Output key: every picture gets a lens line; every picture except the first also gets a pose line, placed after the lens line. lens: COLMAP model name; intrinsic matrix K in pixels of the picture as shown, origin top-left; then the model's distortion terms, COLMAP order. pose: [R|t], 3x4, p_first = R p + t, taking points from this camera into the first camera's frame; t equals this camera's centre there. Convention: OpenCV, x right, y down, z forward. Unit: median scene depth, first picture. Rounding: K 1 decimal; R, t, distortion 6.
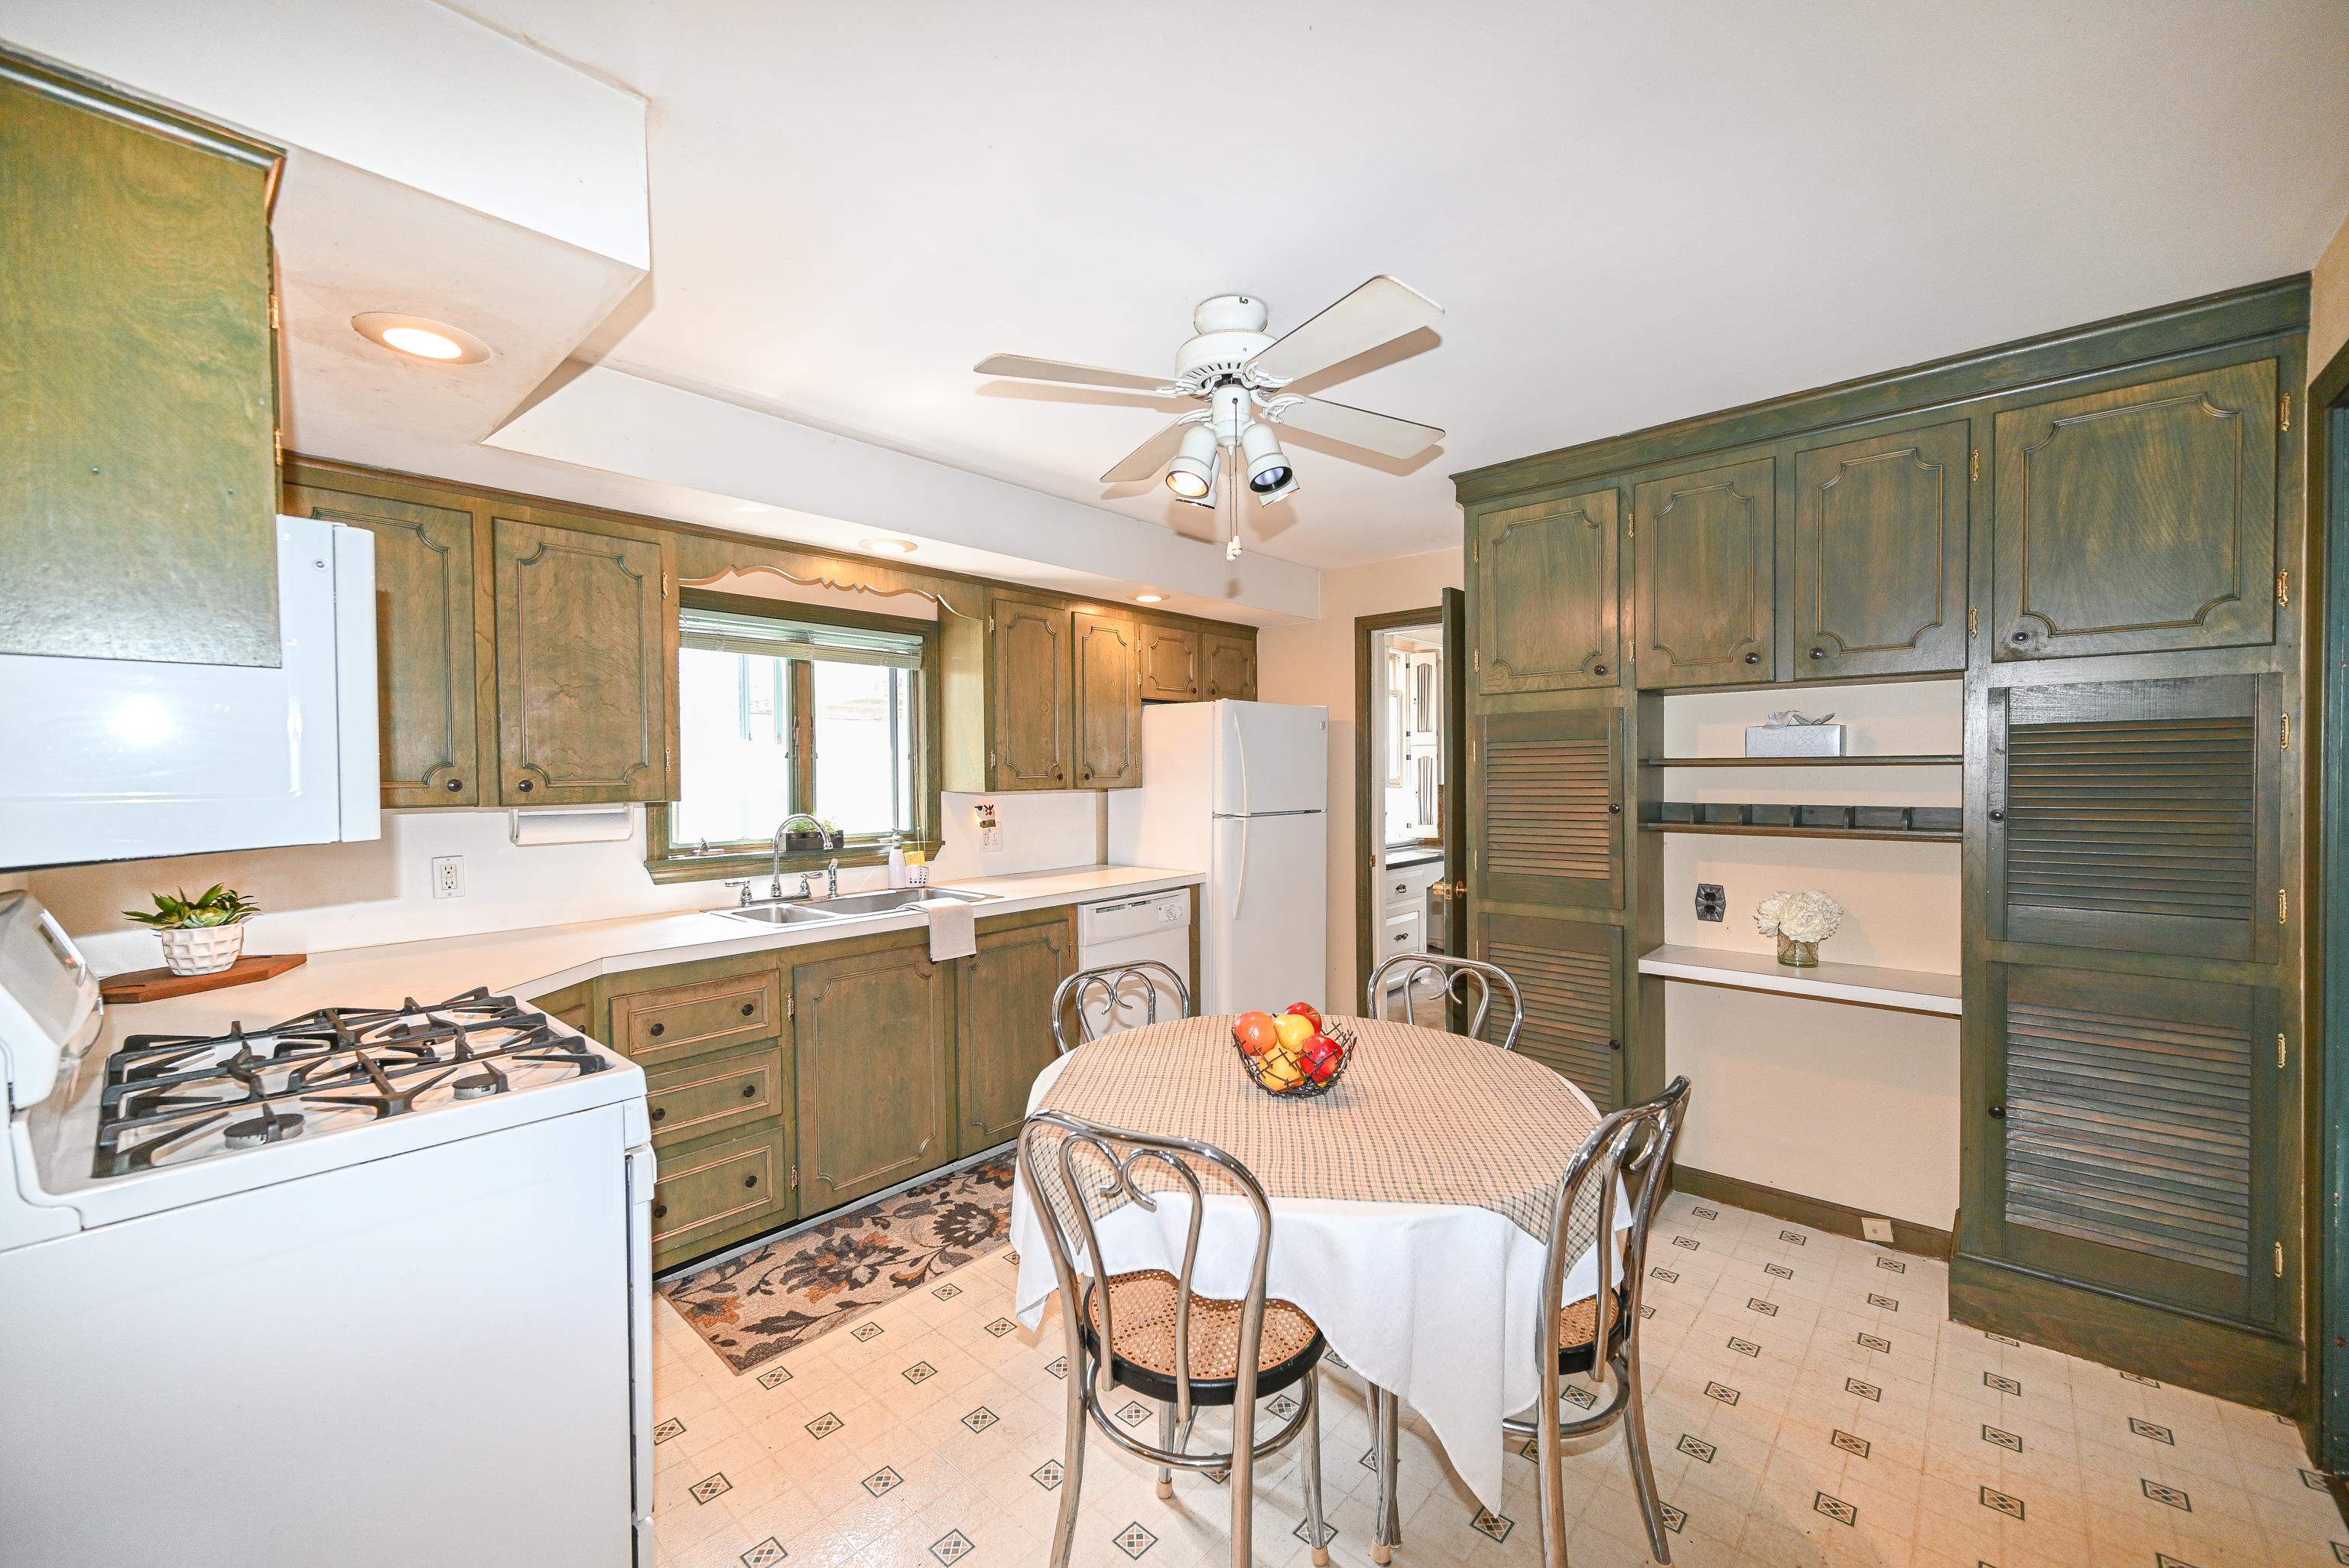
lens RADIAL K [[921.8, 0, 1174.0], [0, 921.8, 785.9], [0, 0, 1]] dist [-0.000382, 0.000060]
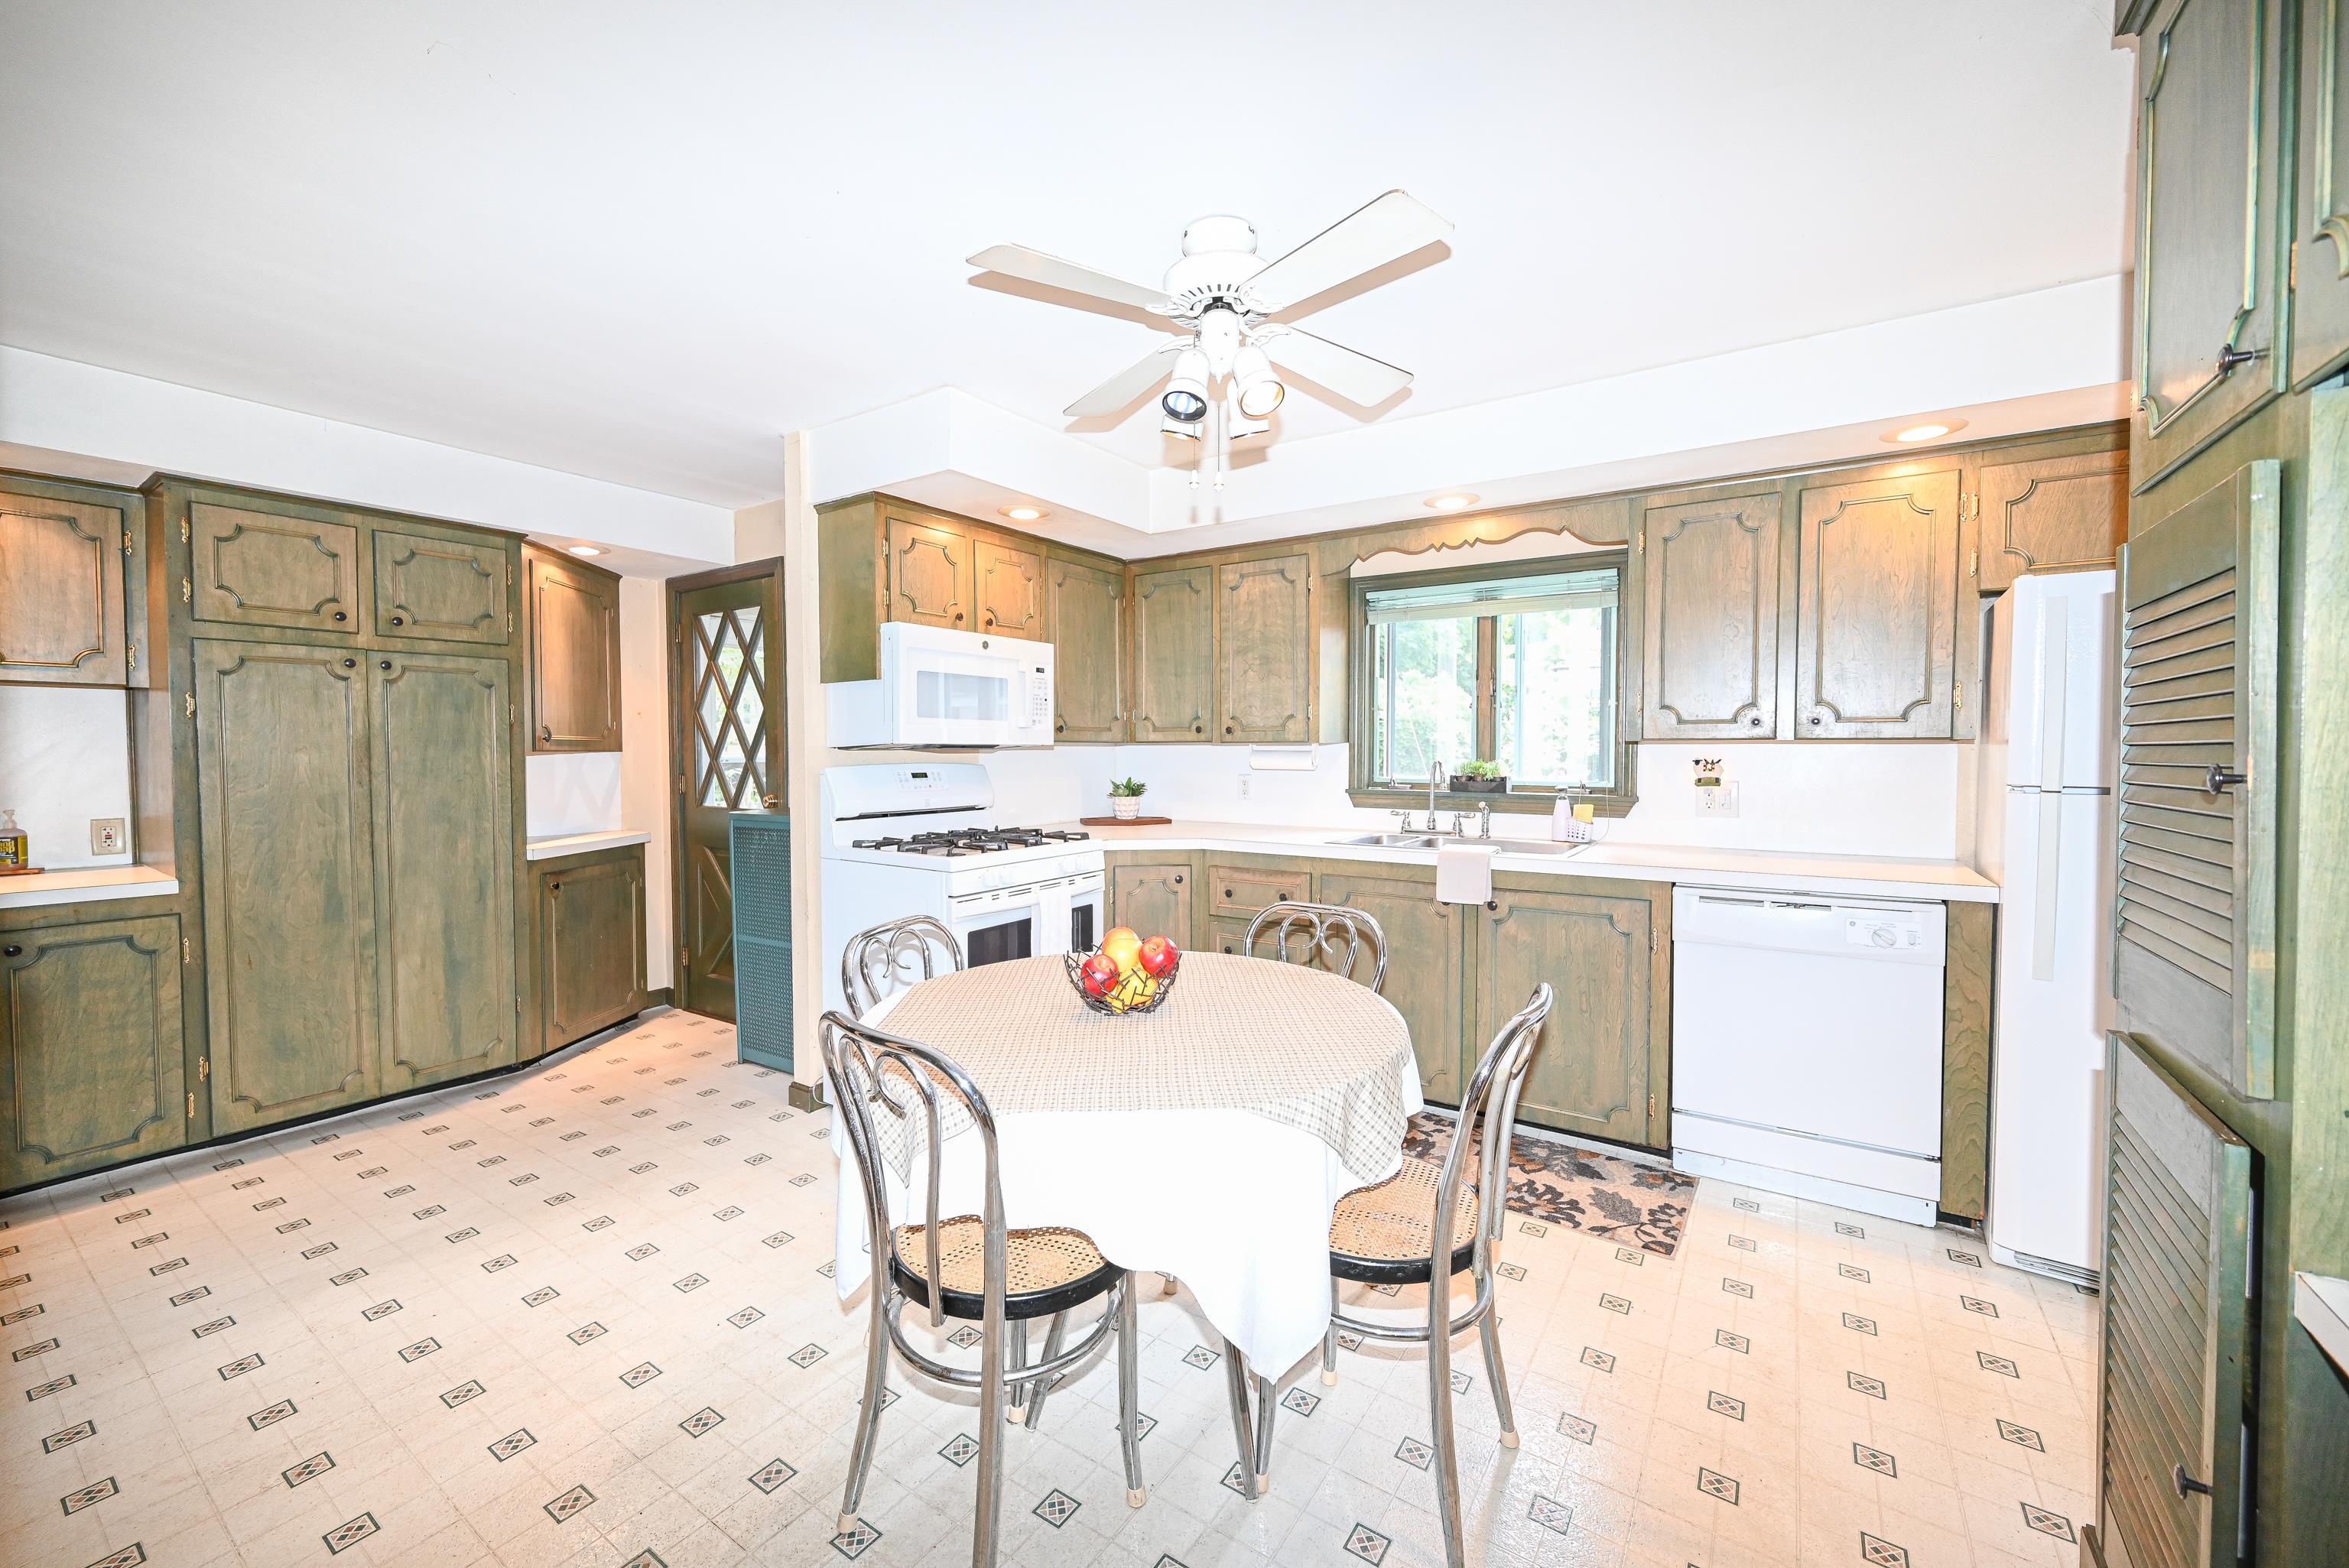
lens RADIAL K [[921.8, 0, 1168.1], [0, 921.8, 769.7], [0, 0, 1]] dist [-0.000382, 0.000060]
pose [[0.132607, 0.033293, -0.990609, 0.796993], [-0.013401, 0.999405, 0.031795, 0.017229], [0.991078, 0.009059, 0.132974, 0.630217]]
